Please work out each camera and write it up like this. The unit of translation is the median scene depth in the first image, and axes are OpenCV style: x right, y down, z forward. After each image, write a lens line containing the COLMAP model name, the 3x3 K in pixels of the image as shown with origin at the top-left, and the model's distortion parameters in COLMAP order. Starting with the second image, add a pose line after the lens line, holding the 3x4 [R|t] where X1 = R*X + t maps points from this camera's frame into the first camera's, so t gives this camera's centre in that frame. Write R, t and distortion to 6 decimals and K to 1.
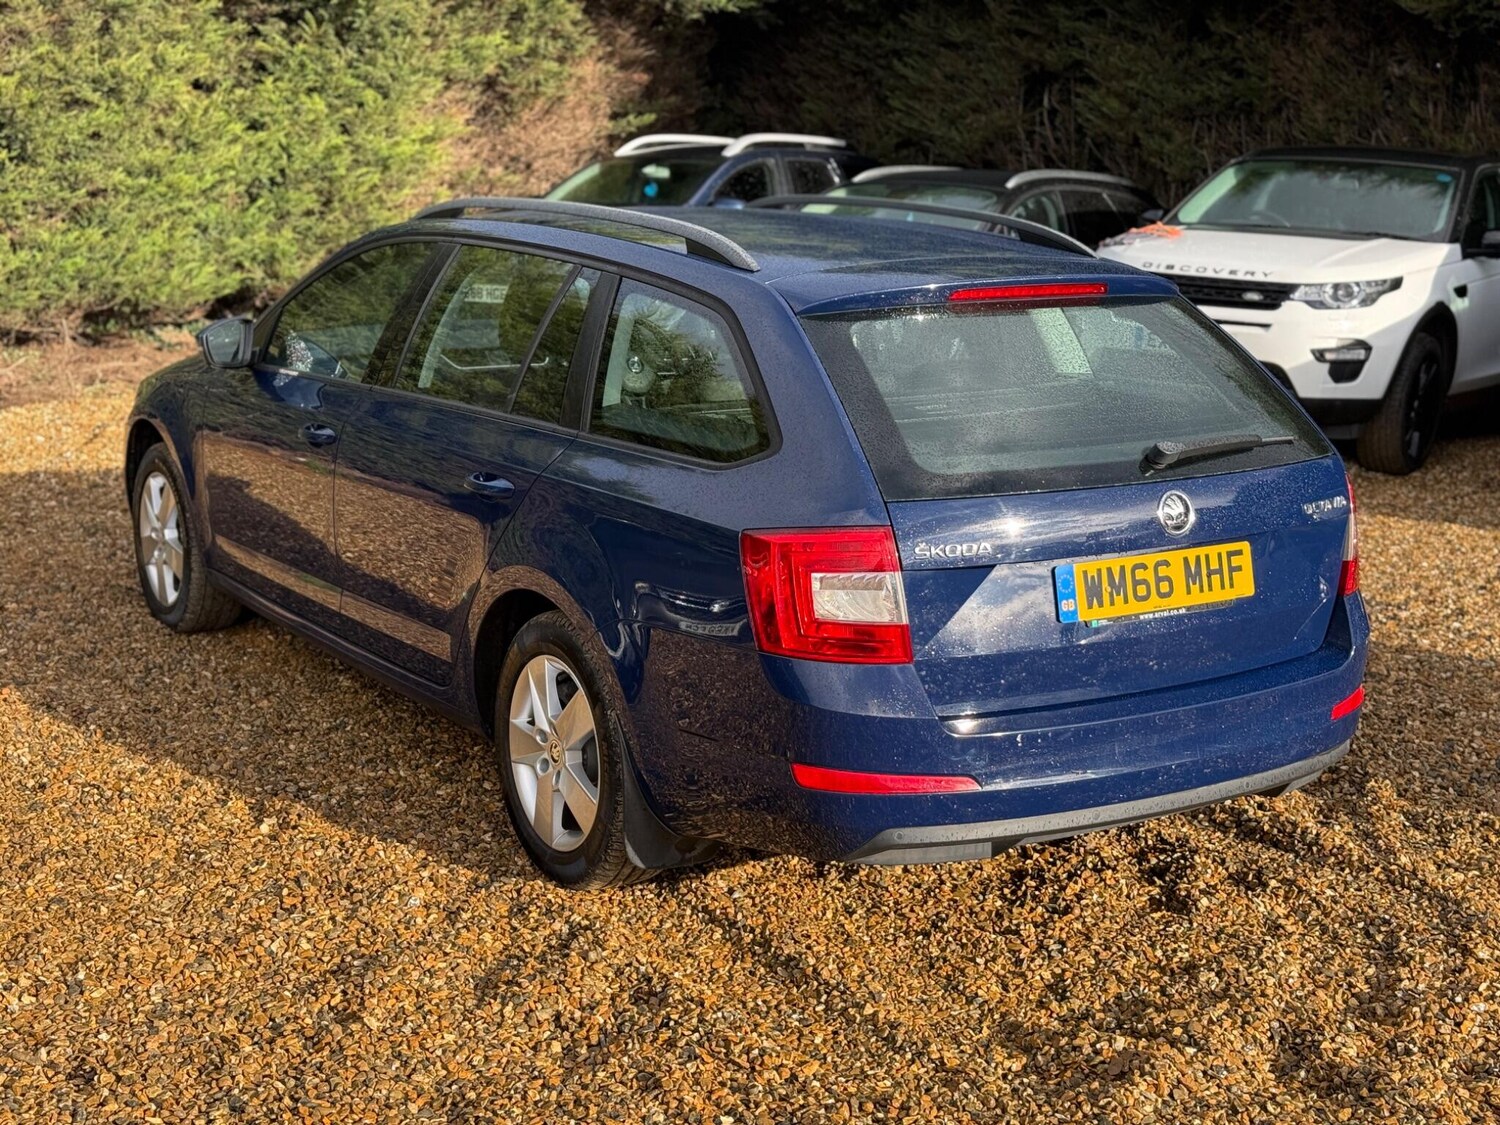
lens RADIAL K [[2081.7, 0, 750.0], [0, 2081.7, 562.5], [0, 0, 1]] dist [0.204198, -0.431330]
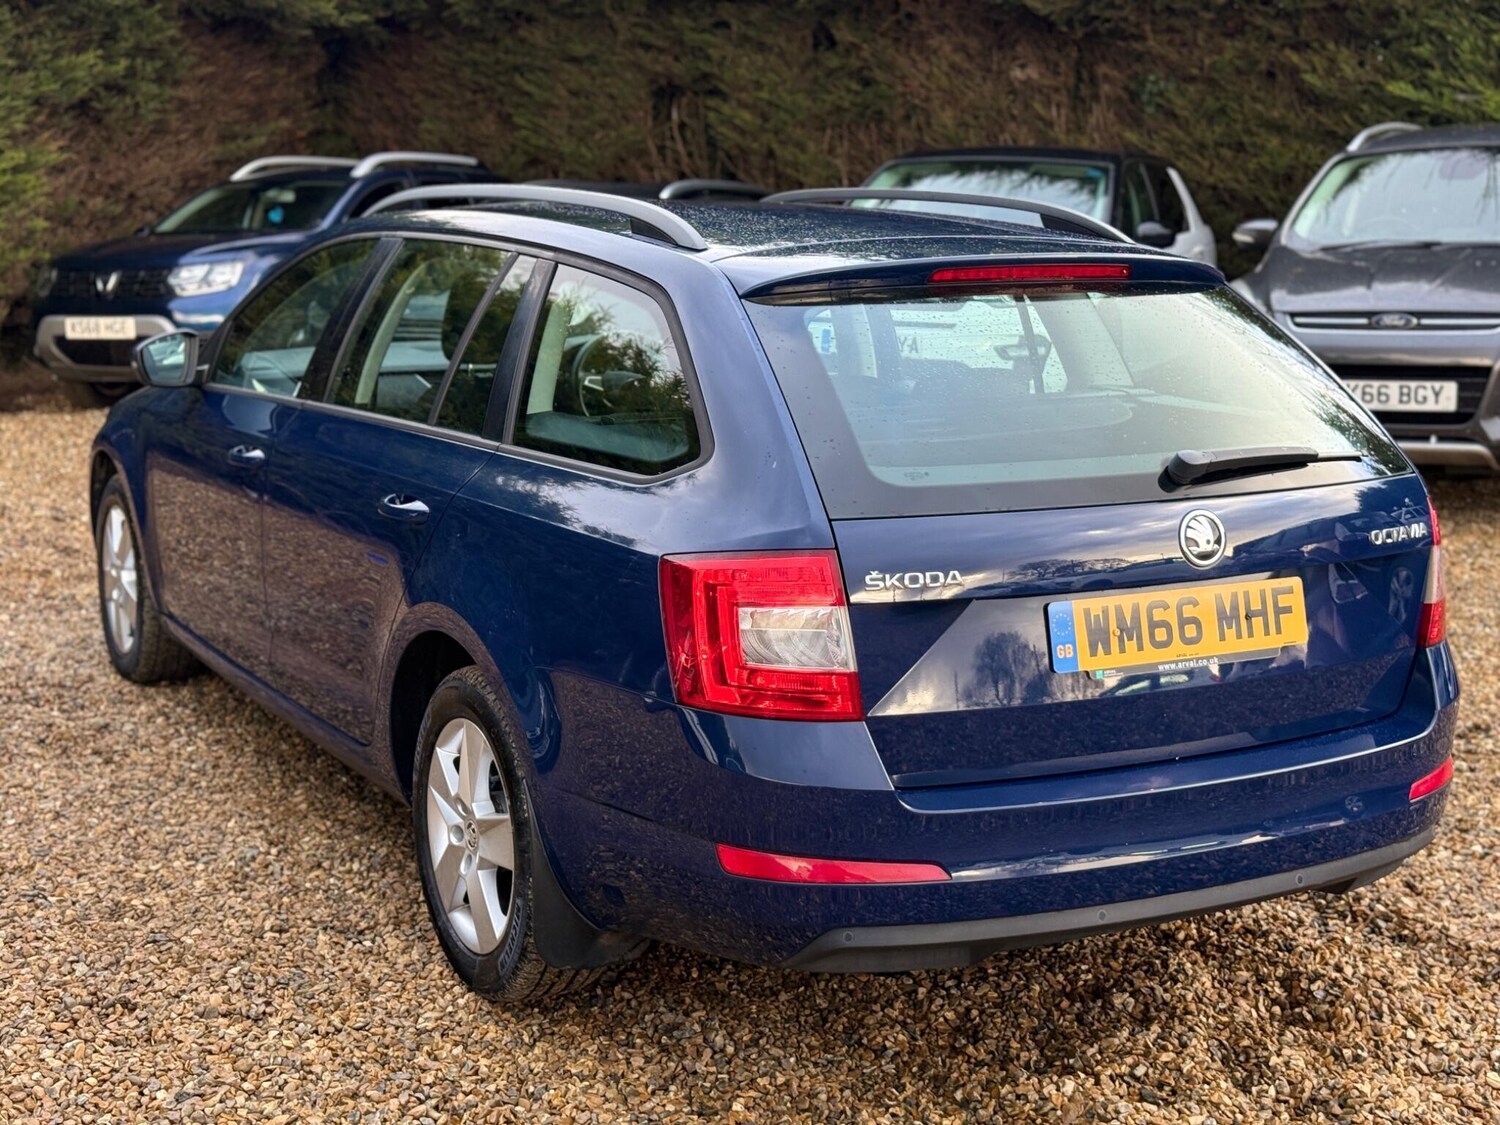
lens RADIAL K [[2085.0, 0, 734.0], [0, 2085.0, 566.1], [0, 0, 1]] dist [0.198468, -0.416578]
pose [[0.980676, -0.068632, 0.183207, -0.094273], [0.071301, 0.997423, -0.008009, 0.003977], [-0.182186, 0.020917, 0.983042, 0.114752]]
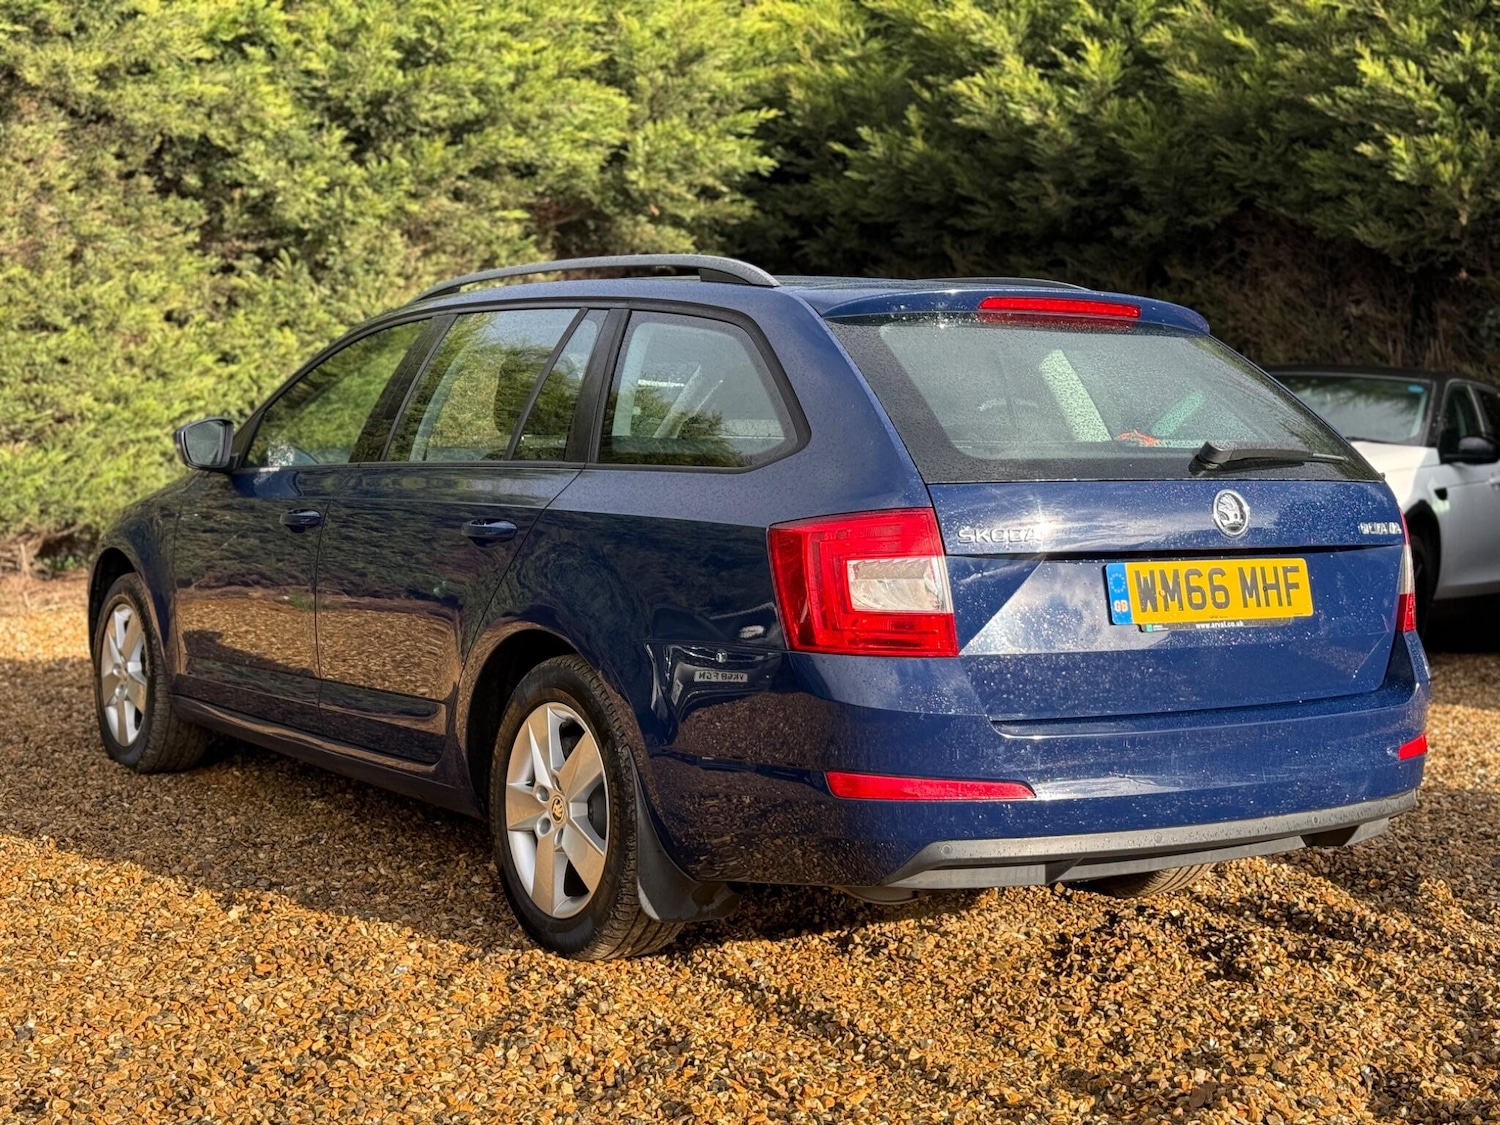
lens RADIAL K [[2081.7, 0, 750.0], [0, 2081.7, 562.5], [0, 0, 1]] dist [0.204198, -0.431330]
pose [[0.999715, -0.001703, 0.023806, -0.029981], [0.005288, 0.988466, -0.151350, 0.122170], [-0.023274, 0.151433, 0.988194, 0.071258]]
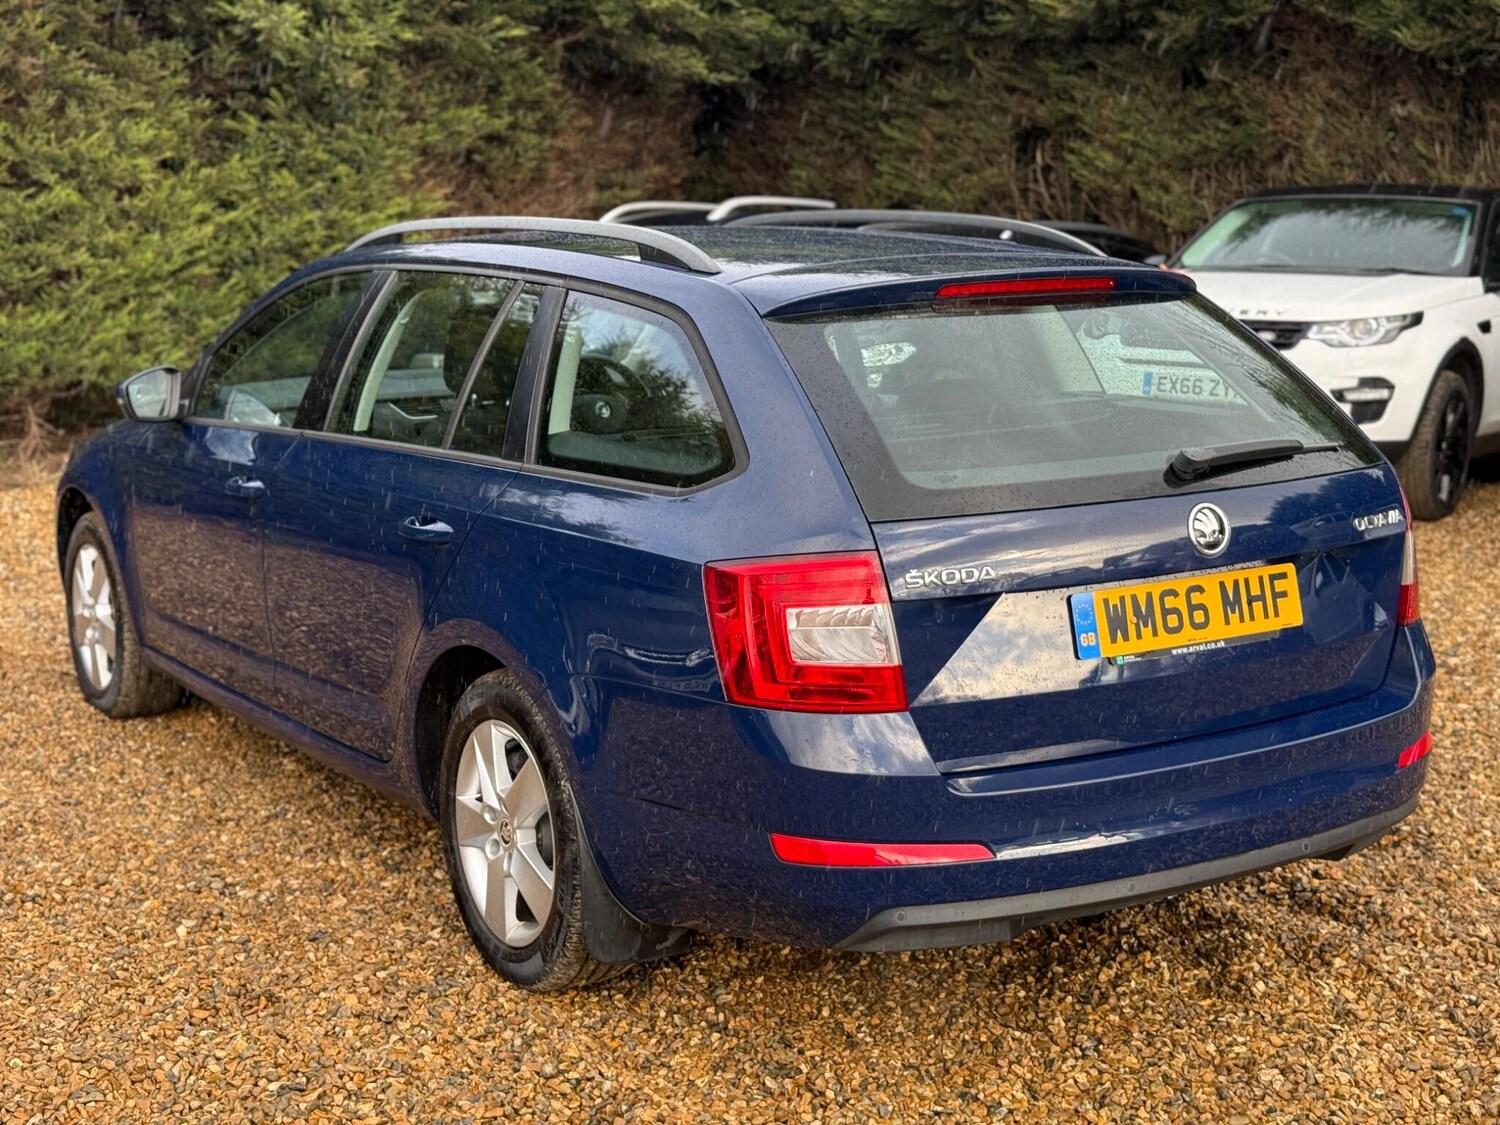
lens RADIAL K [[2084.0, 0, 732.4], [0, 2084.0, 524.9], [0, 0, 1]] dist [0.233868, -0.575522]
pose [[0.999472, -0.030509, -0.011180, 0.014862], [0.029786, 0.997758, -0.059934, 0.018081], [0.012983, 0.059569, 0.998140, 0.116762]]
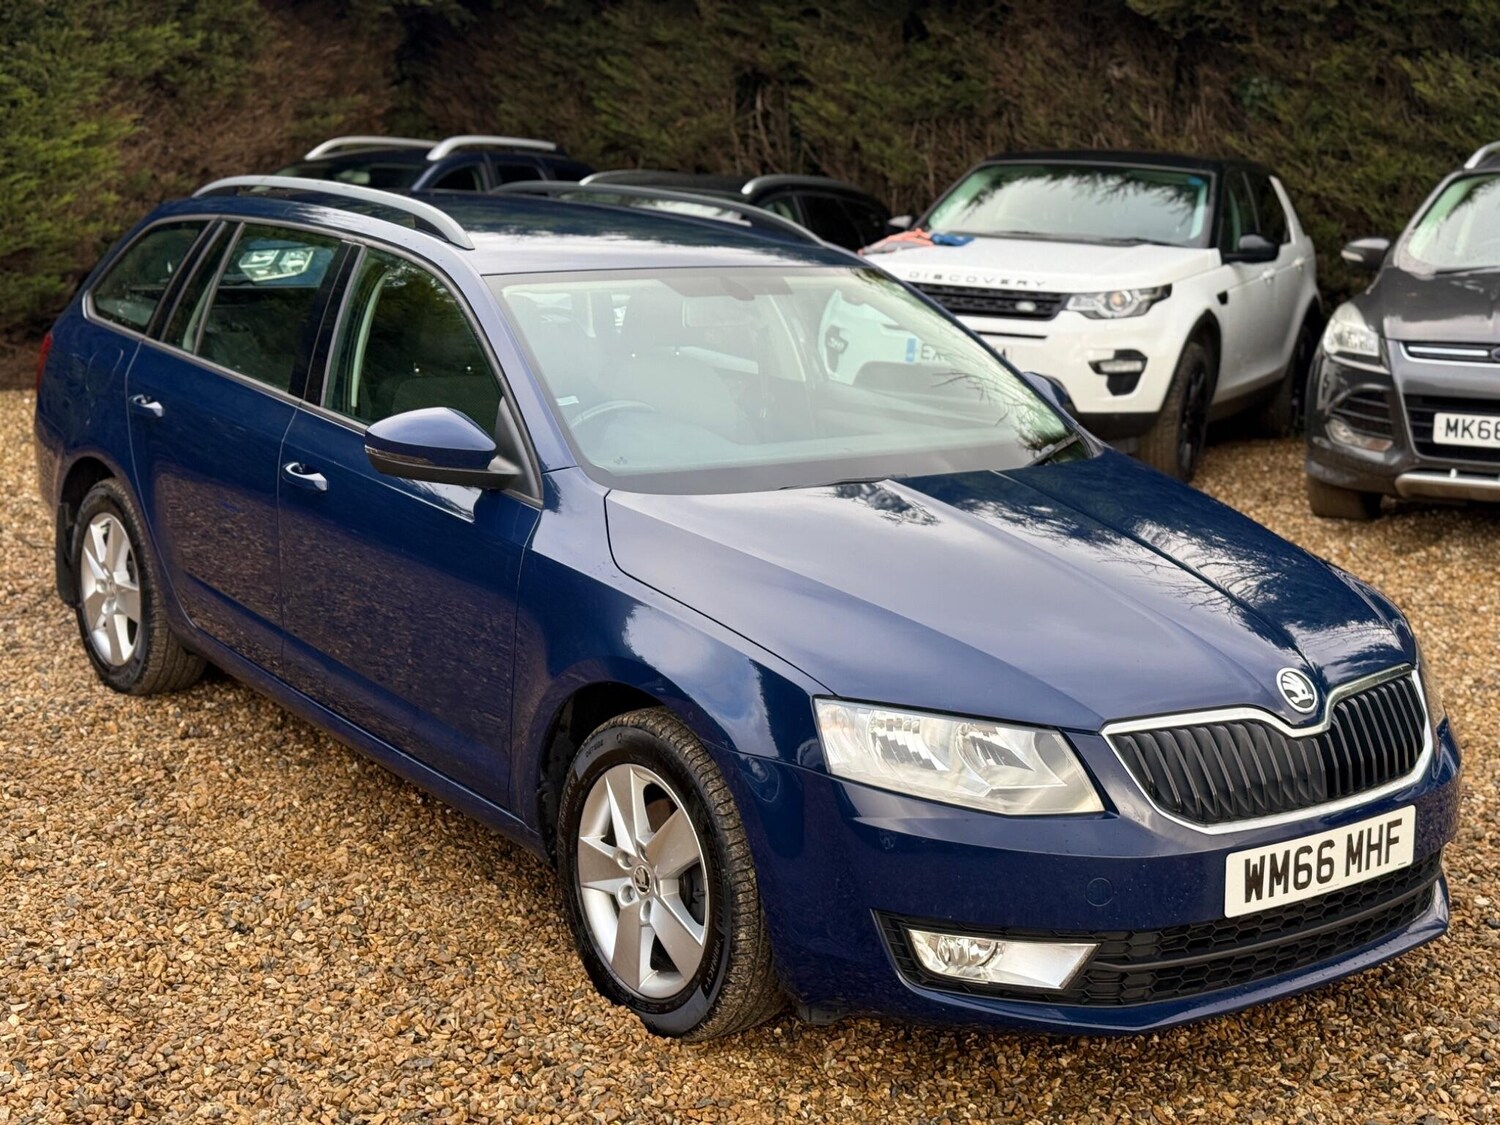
lens RADIAL K [[2081.7, 0, 750.0], [0, 2081.7, 562.5], [0, 0, 1]] dist [0.204198, -0.431330]
pose [[0.986356, -0.036938, 0.160428, -0.088224], [0.037418, 0.999300, 0.000026, -0.034244], [-0.160317, 0.005977, 0.987048, 0.191809]]
